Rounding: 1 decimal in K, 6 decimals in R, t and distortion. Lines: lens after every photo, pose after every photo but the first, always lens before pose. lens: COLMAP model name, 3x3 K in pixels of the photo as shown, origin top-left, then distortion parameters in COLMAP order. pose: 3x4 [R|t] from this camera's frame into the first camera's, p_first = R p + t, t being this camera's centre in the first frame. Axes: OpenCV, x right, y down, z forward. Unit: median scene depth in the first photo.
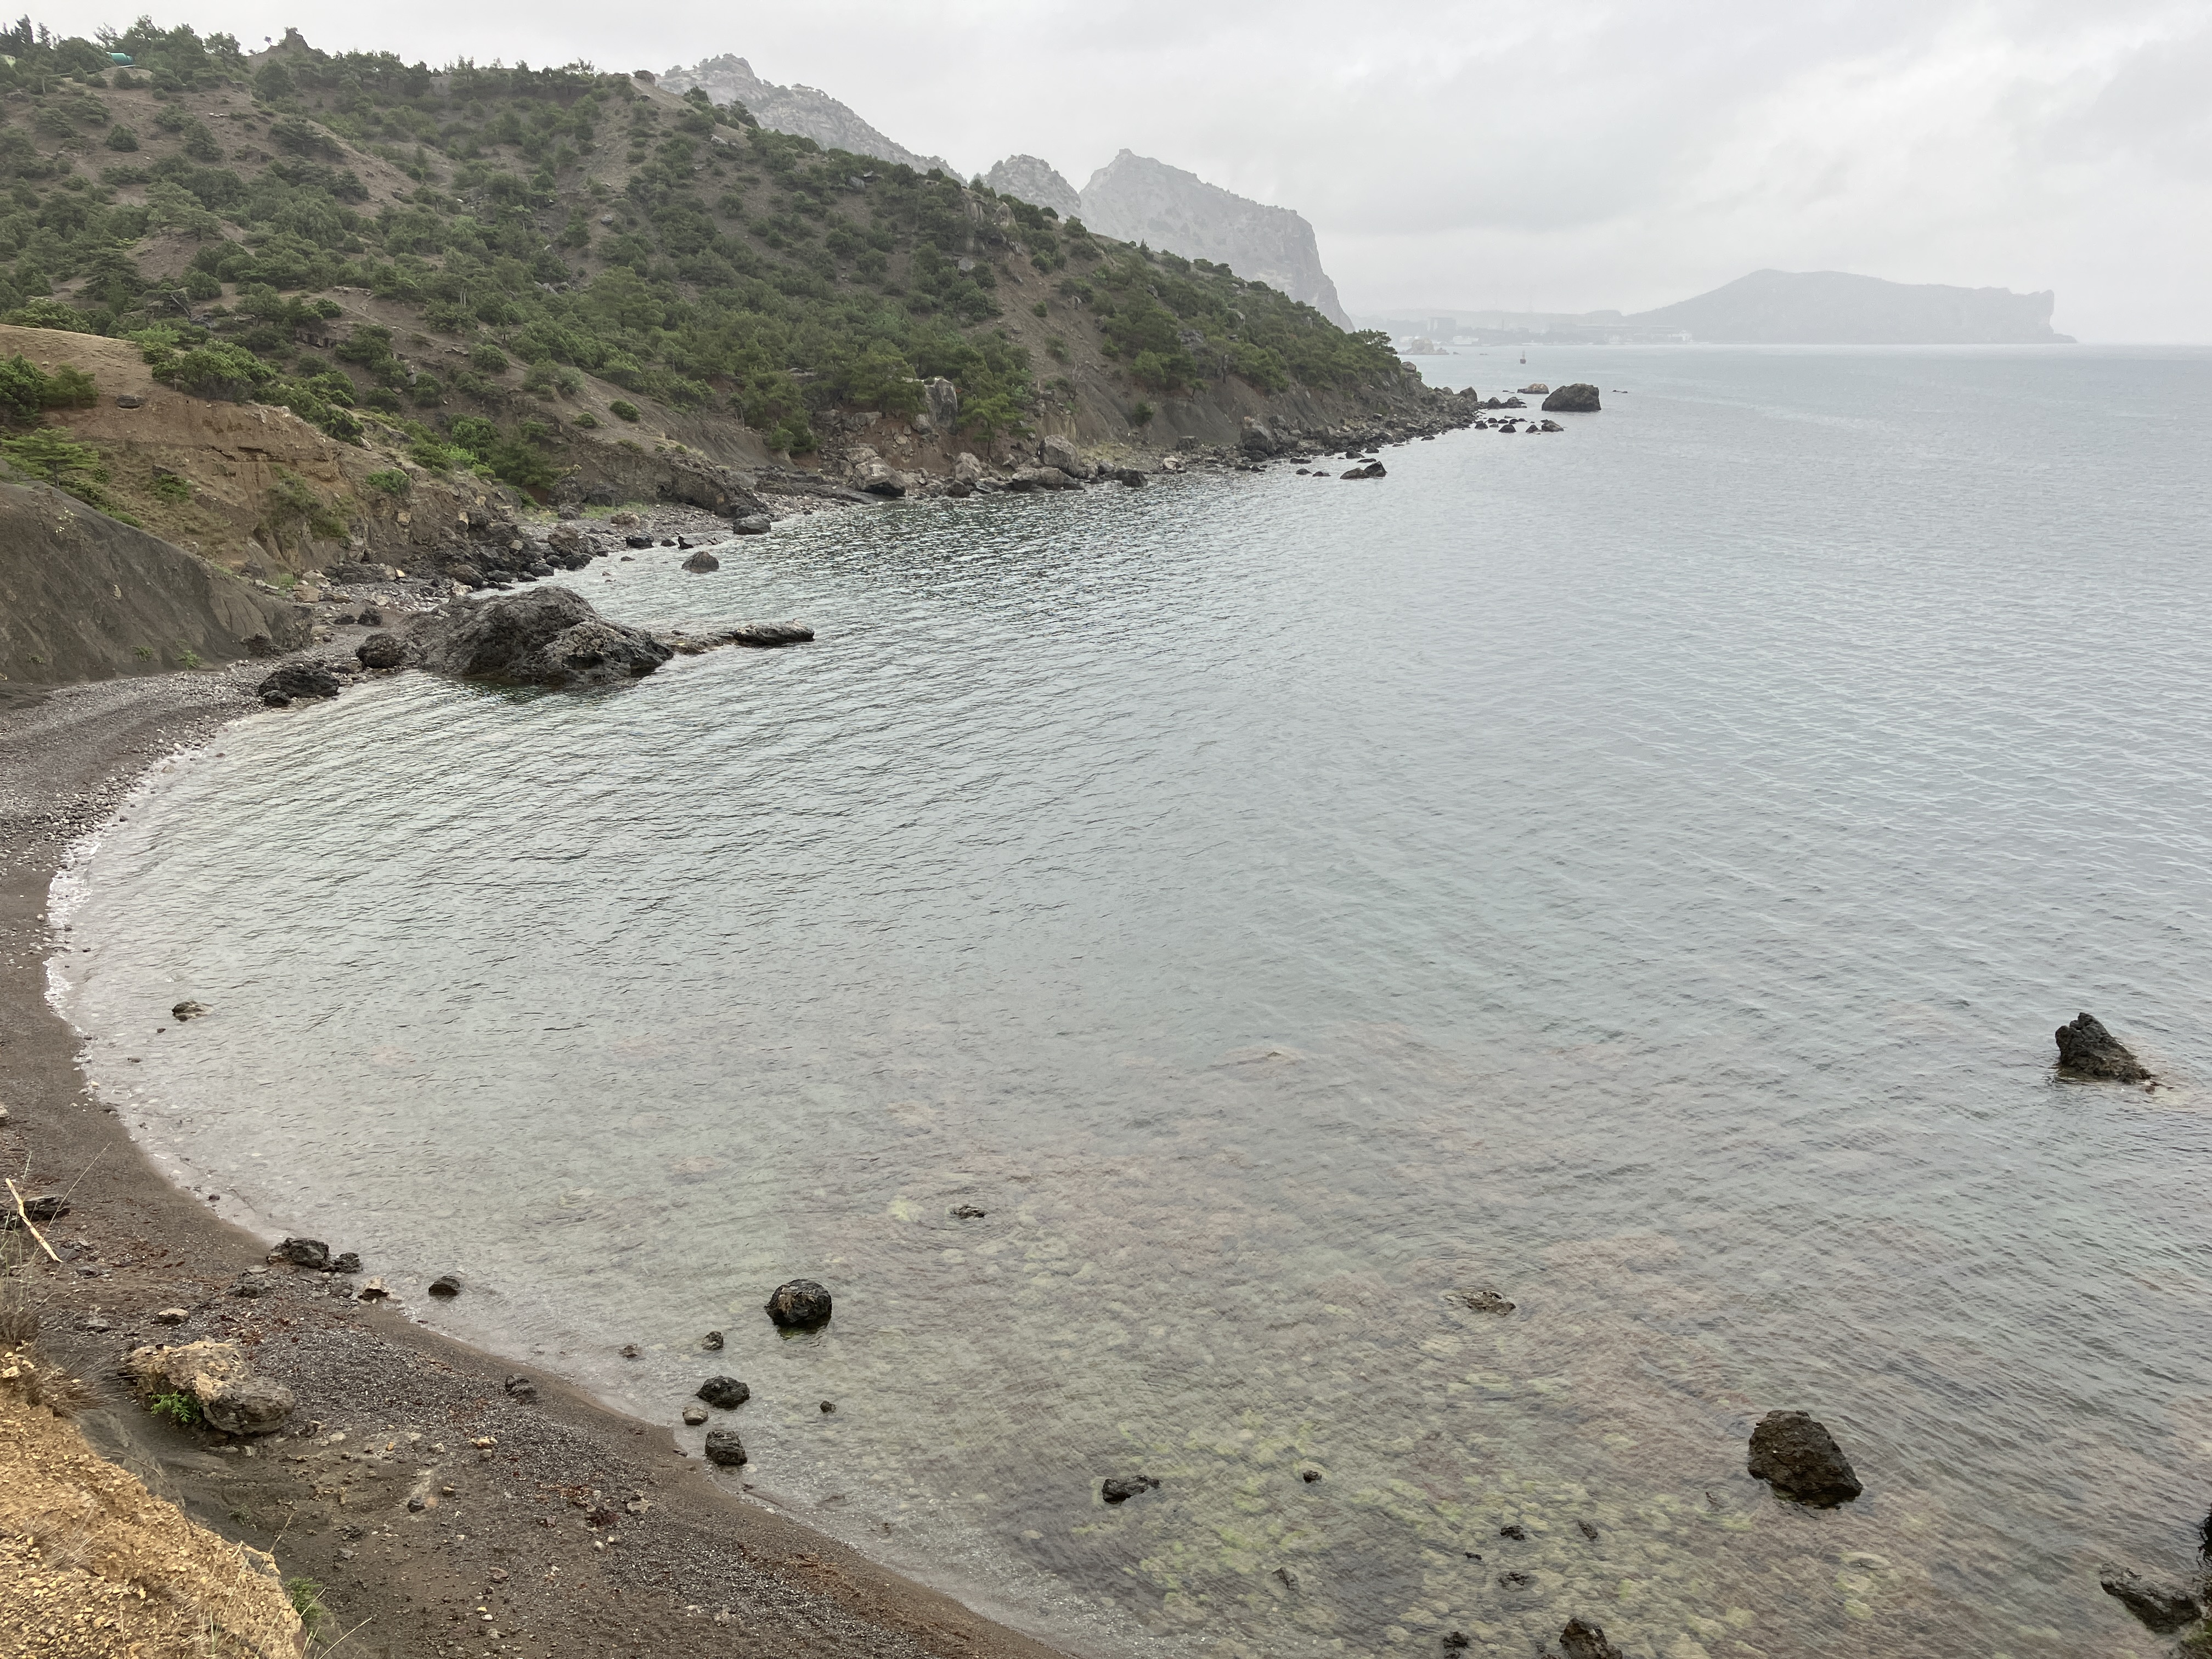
lens RADIAL K [[1803.8, 0, 1106.0], [0, 1803.8, 829.5], [0, 0, 1]] dist [-0.000169, -0.001612]
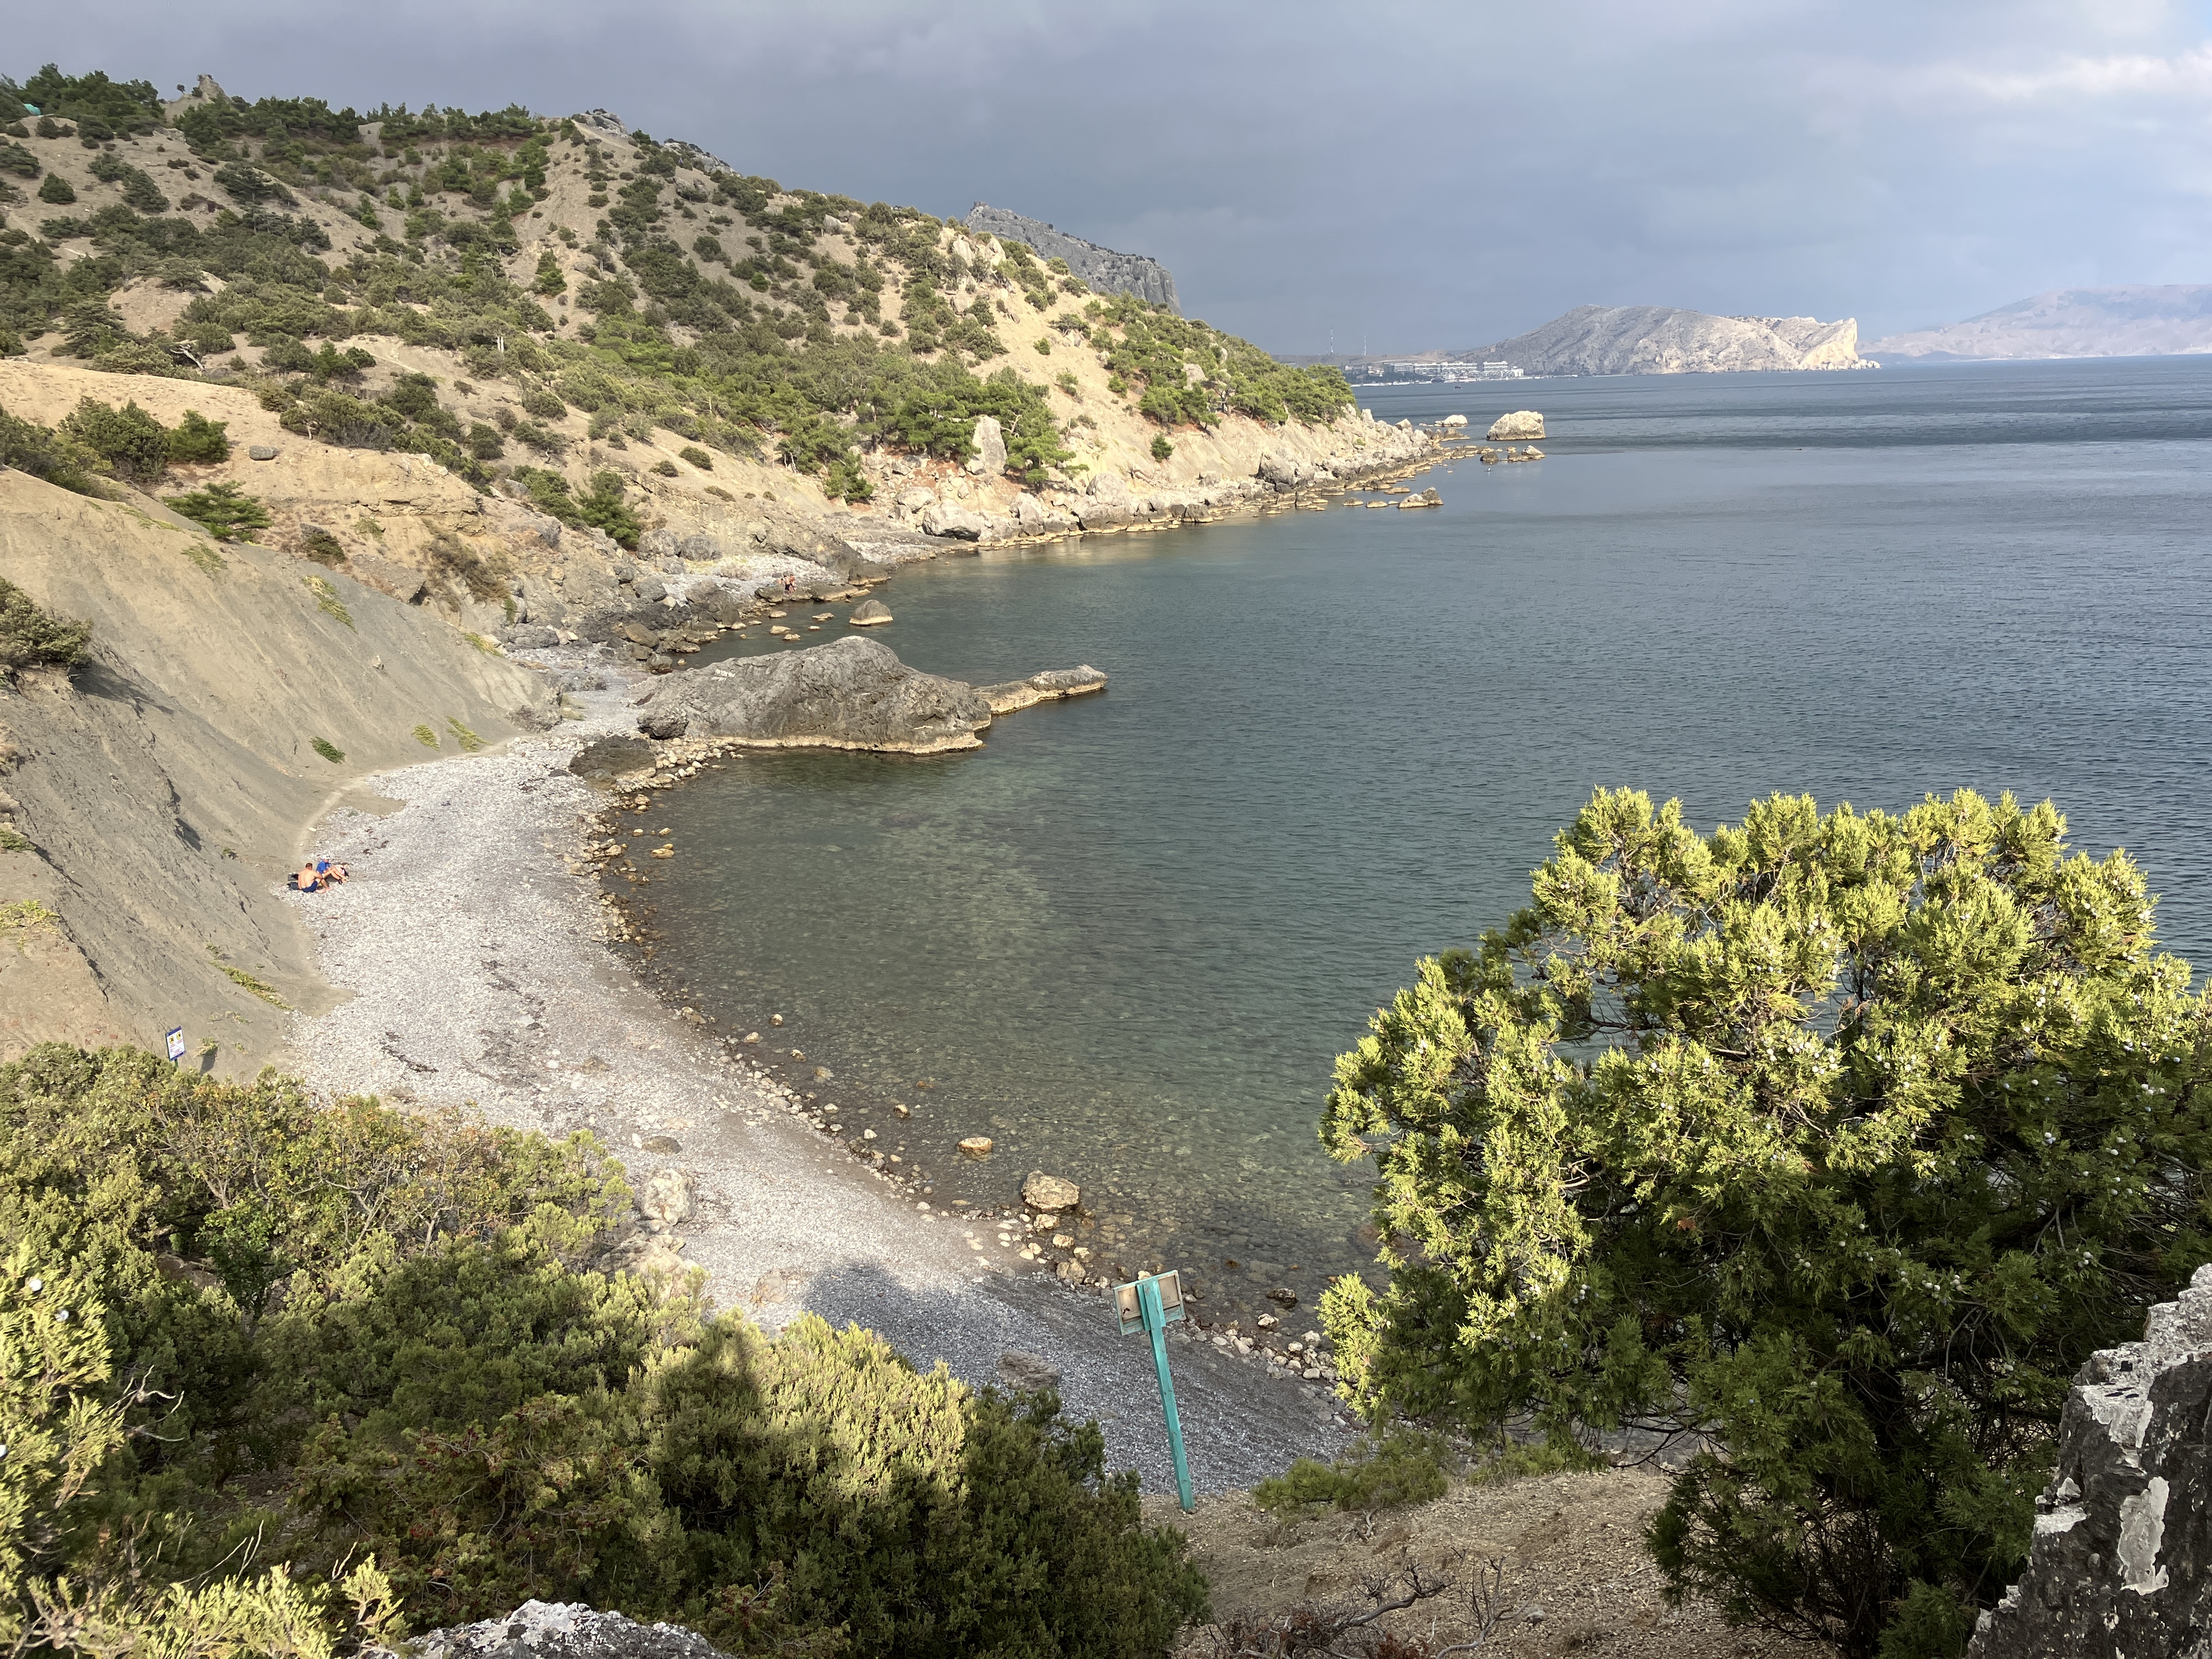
lens RADIAL K [[1803.8, 0, 1106.0], [0, 1803.8, 829.5], [0, 0, 1]] dist [-0.000169, -0.001612]
pose [[0.995738, -0.049451, 0.077847, -0.091187], [0.051419, 0.998401, -0.023481, -0.005159], [-0.076561, 0.027384, 0.996689, 0.042476]]
